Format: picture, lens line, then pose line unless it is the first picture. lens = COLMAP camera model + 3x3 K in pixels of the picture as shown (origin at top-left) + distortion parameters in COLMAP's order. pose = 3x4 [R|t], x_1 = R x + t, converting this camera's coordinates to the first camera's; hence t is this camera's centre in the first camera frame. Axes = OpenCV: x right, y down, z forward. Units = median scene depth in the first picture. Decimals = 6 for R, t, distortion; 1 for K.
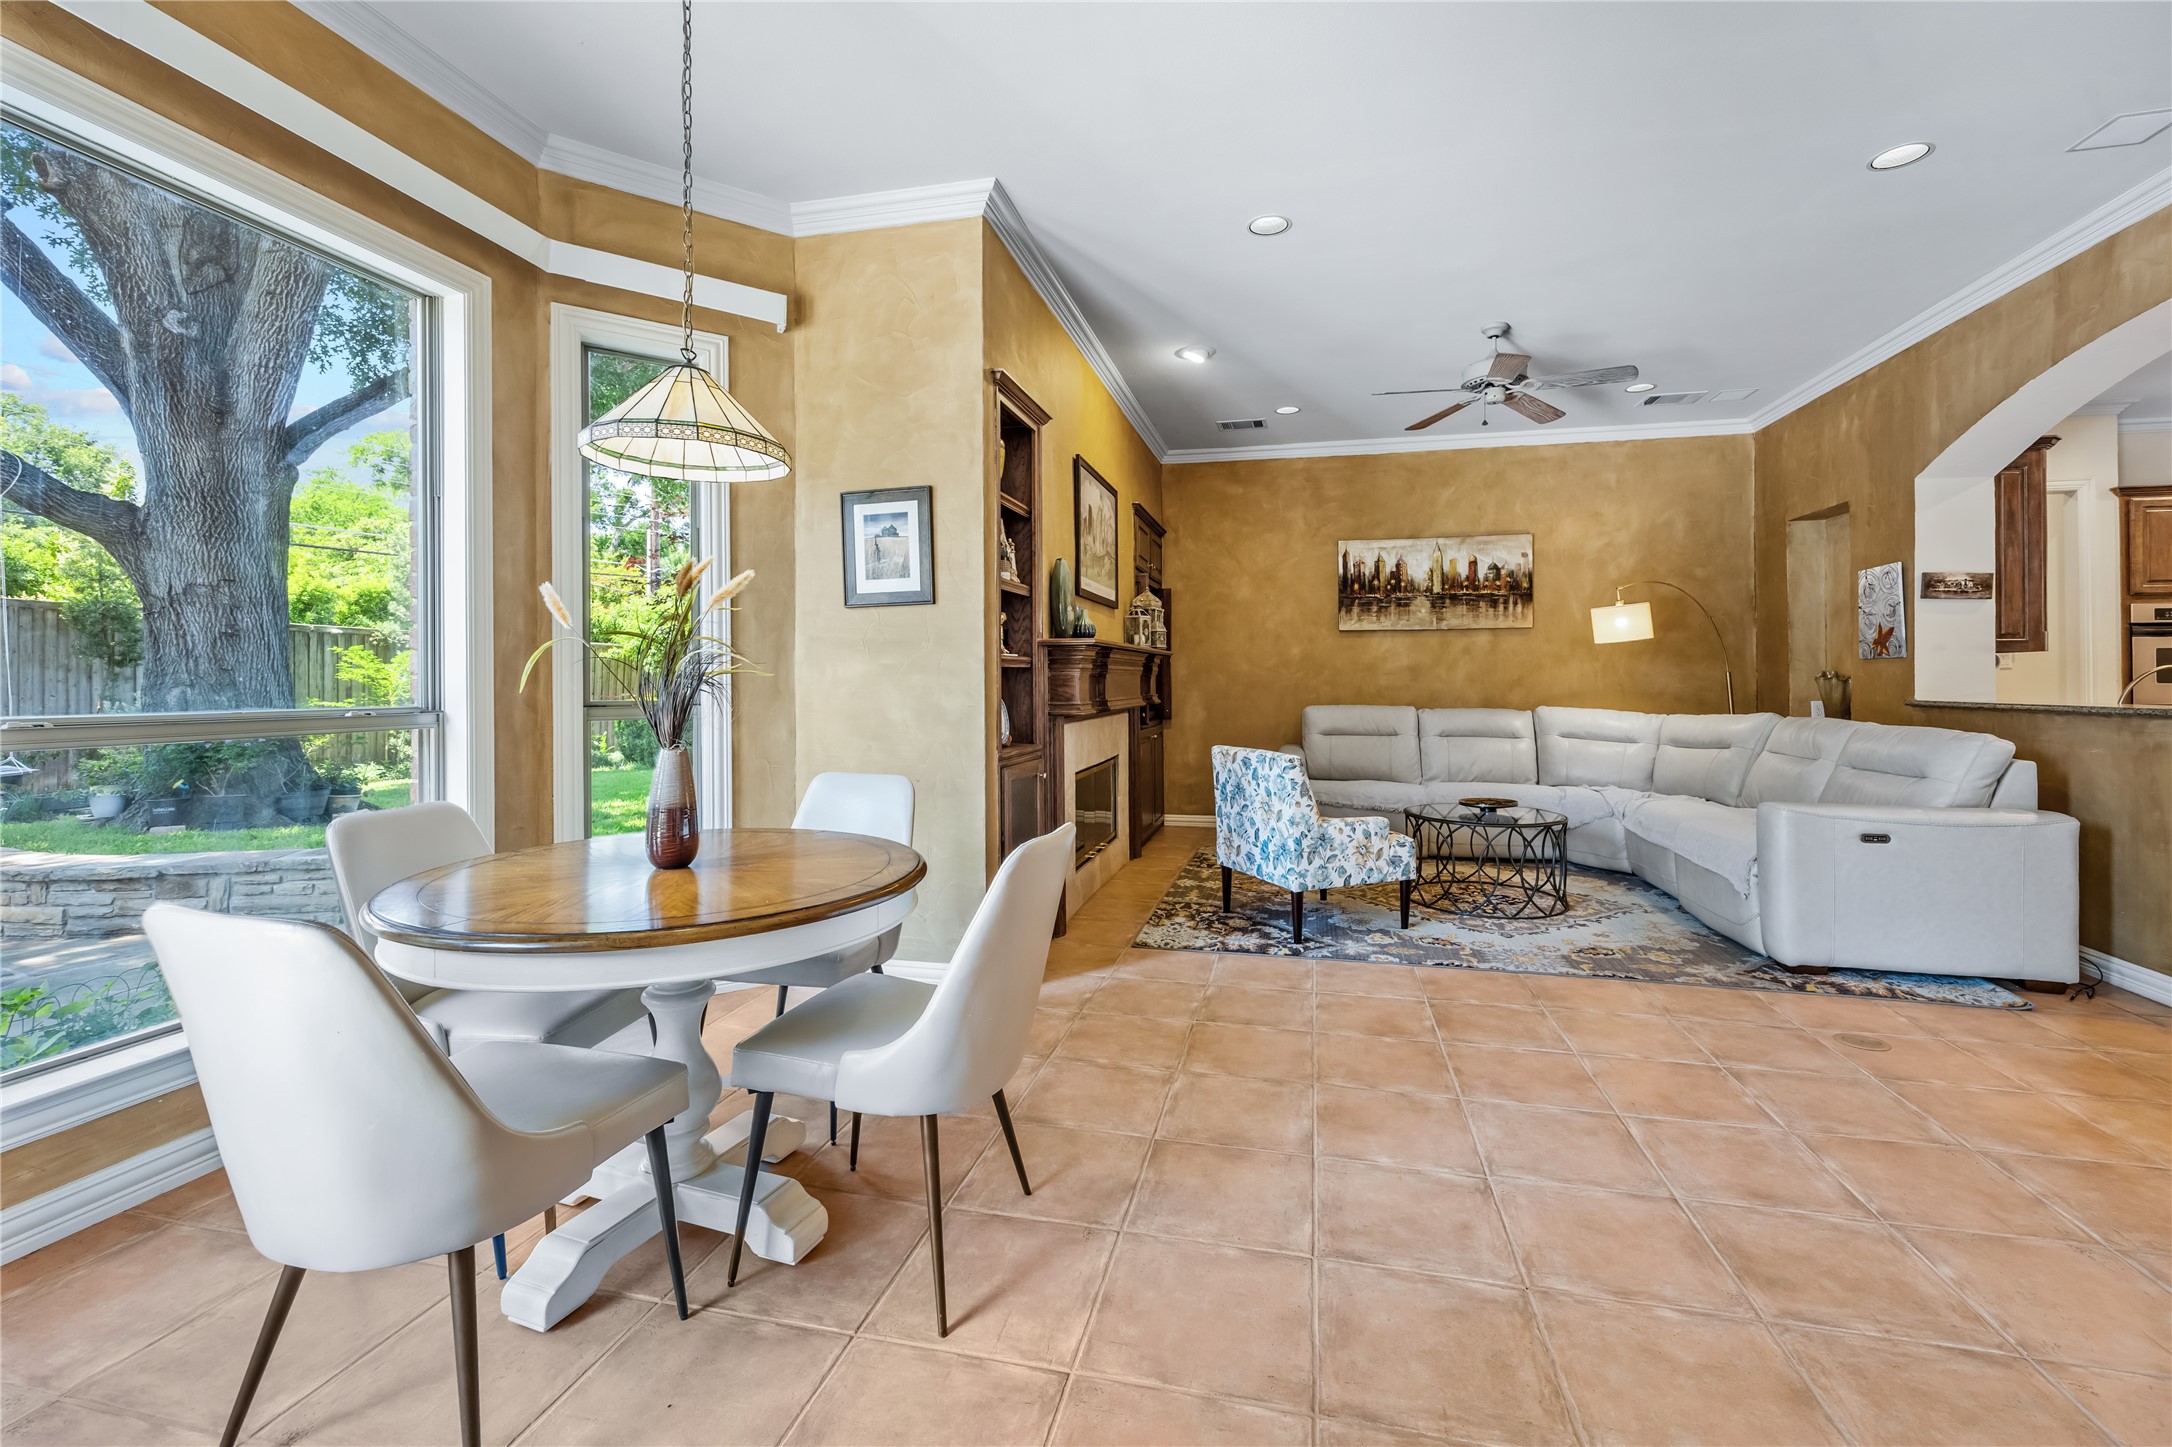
lens RADIAL K [[892.4, 0, 1109.3], [0, 892.4, 670.5], [0, 0, 1]] dist [0.004125, -0.000936]
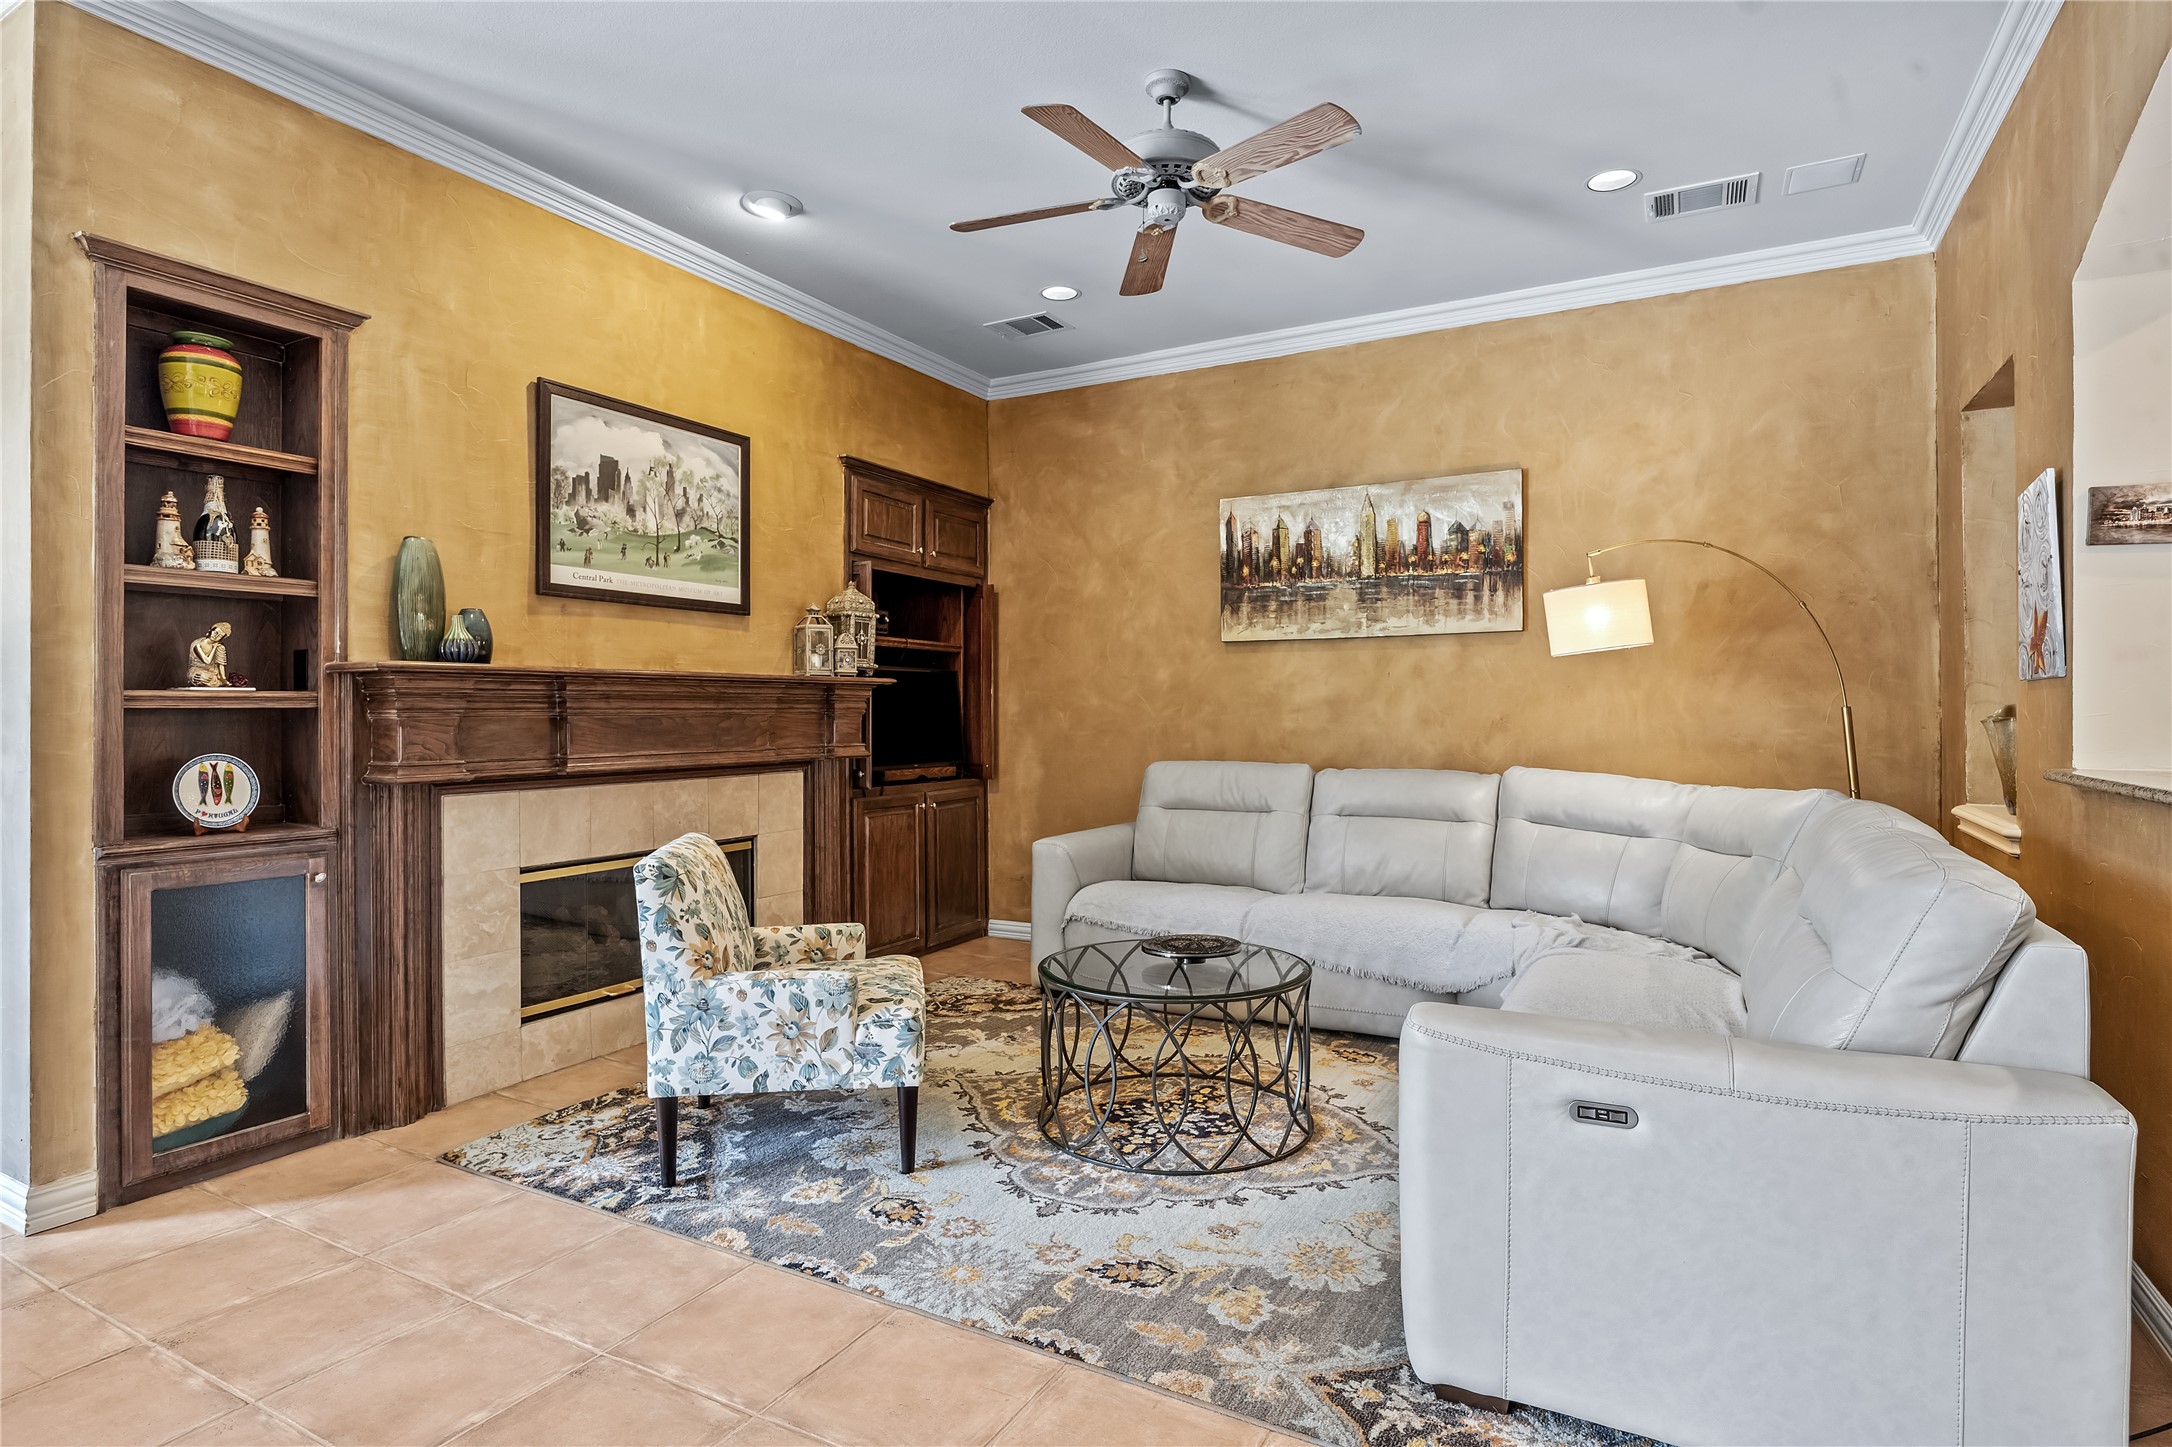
lens RADIAL K [[1114.3, 0, 1107.9], [0, 1114.3, 709.5], [0, 0, 1]] dist [-0.008979, -0.001294]
pose [[0.964525, -0.003012, -0.263974, 0.439328], [0.004896, 0.999967, 0.006477, -0.003040], [0.263945, -0.007540, 0.964508, 0.251627]]
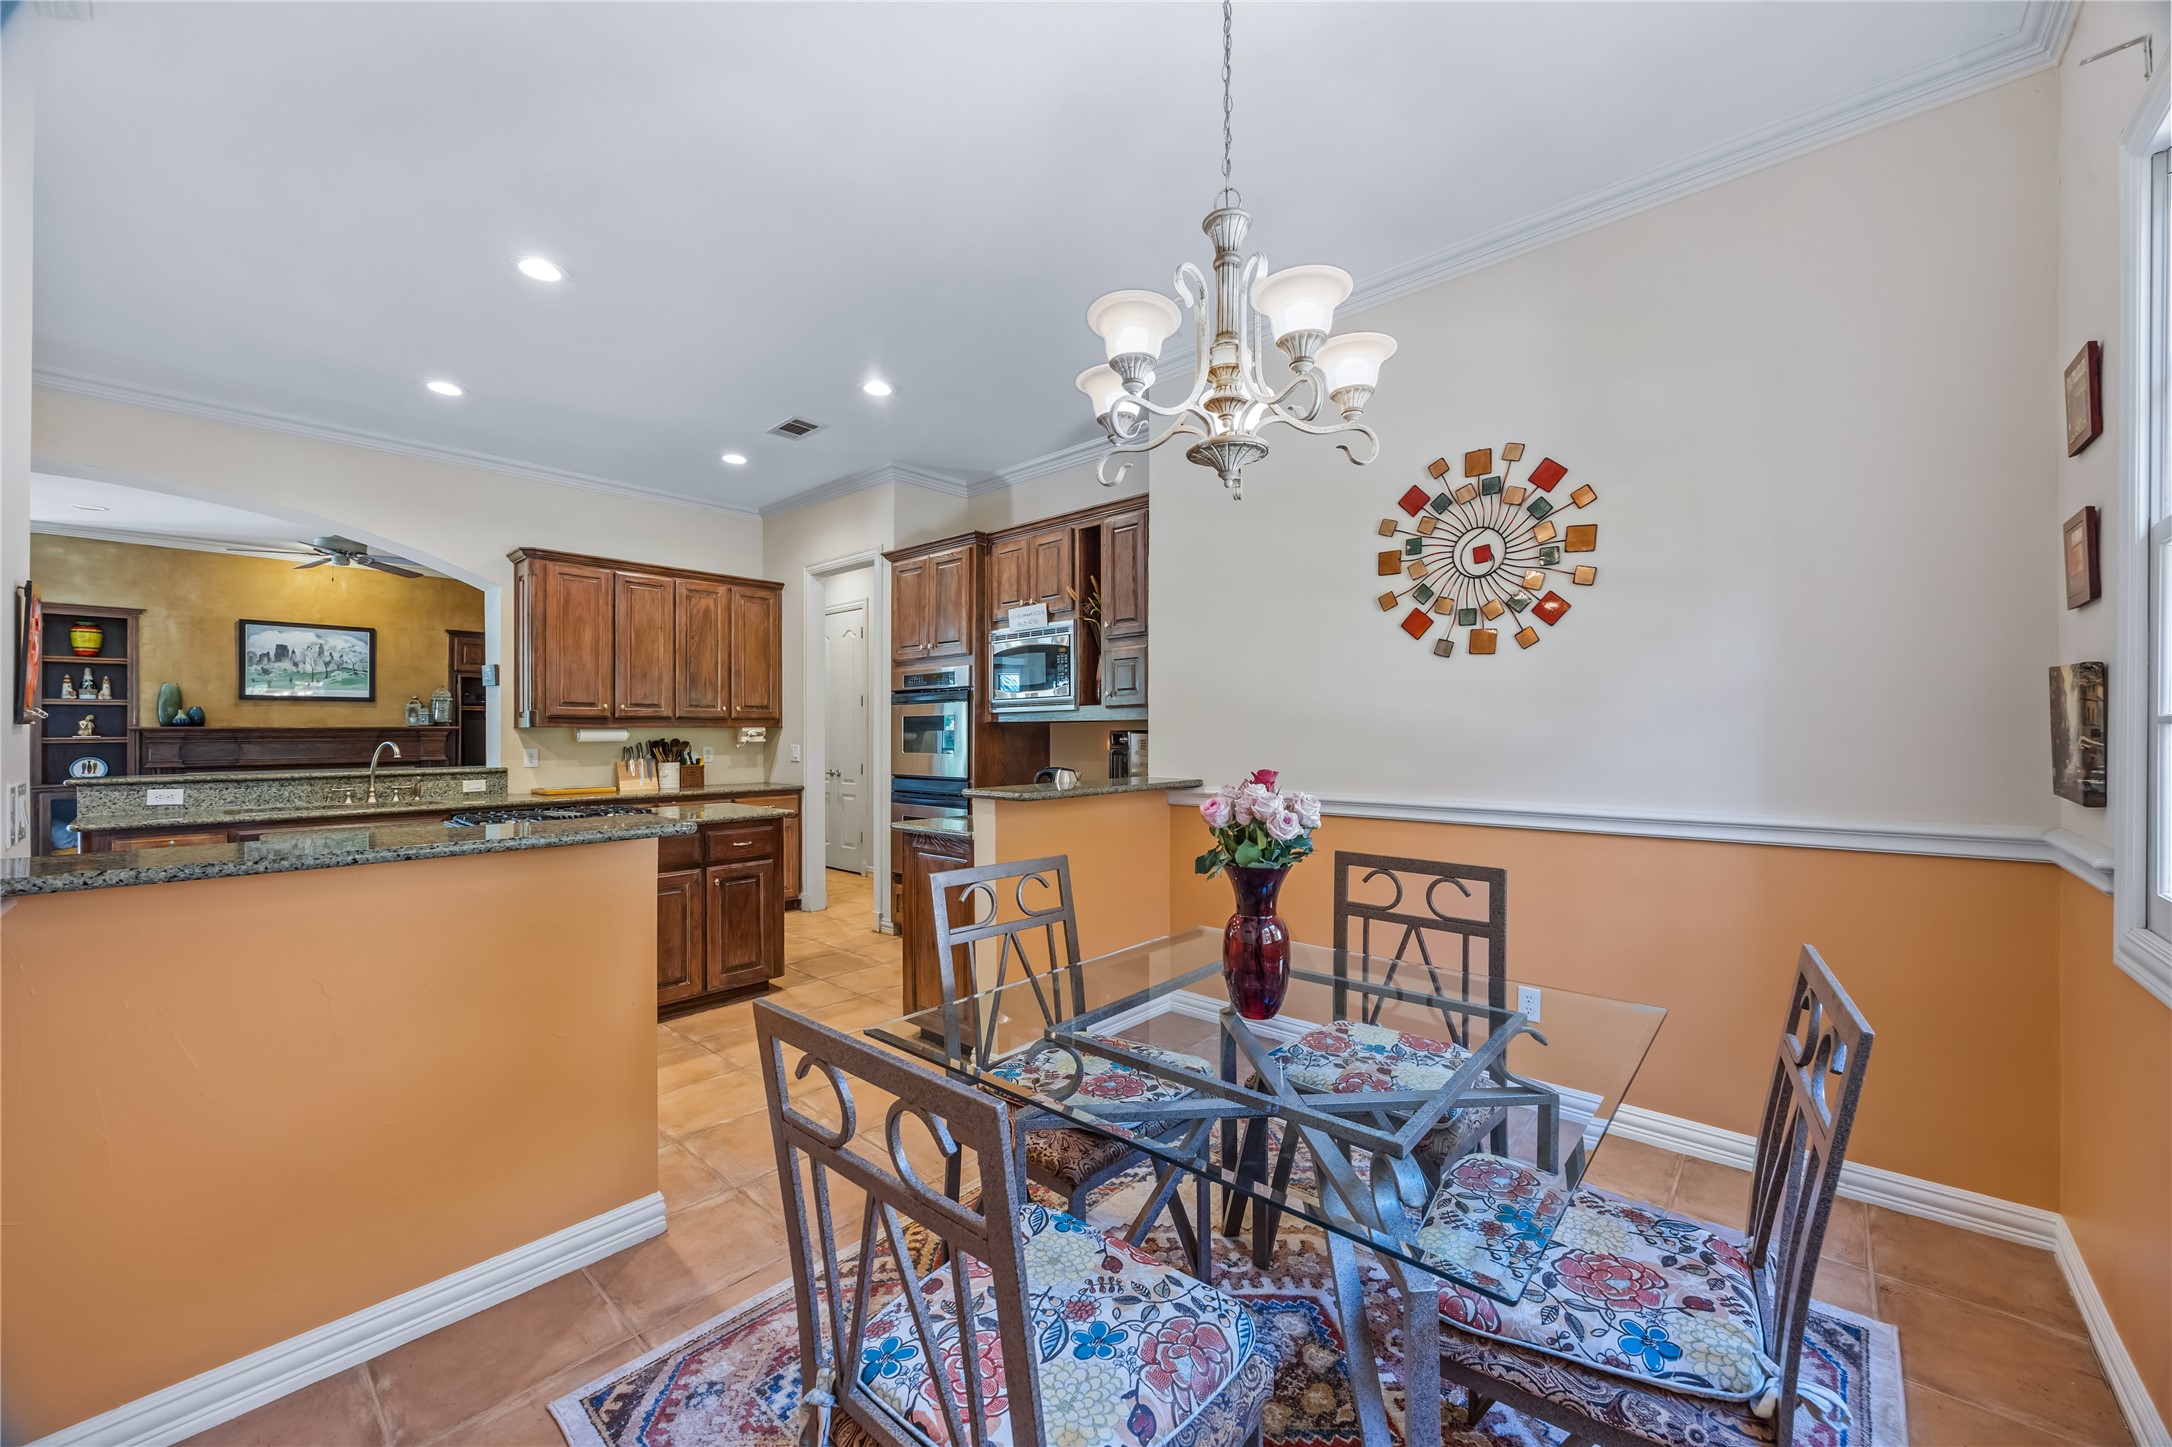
lens RADIAL K [[828.9, 0, 1100.2], [0, 828.9, 727.2], [0, 0, 1]] dist [-0.004863, 0.000859]
pose [[0.876253, -0.007705, -0.481789, 1.694192], [0.009935, 0.999948, 0.002076, -0.012493], [0.481748, -0.006606, 0.876285, 0.300080]]
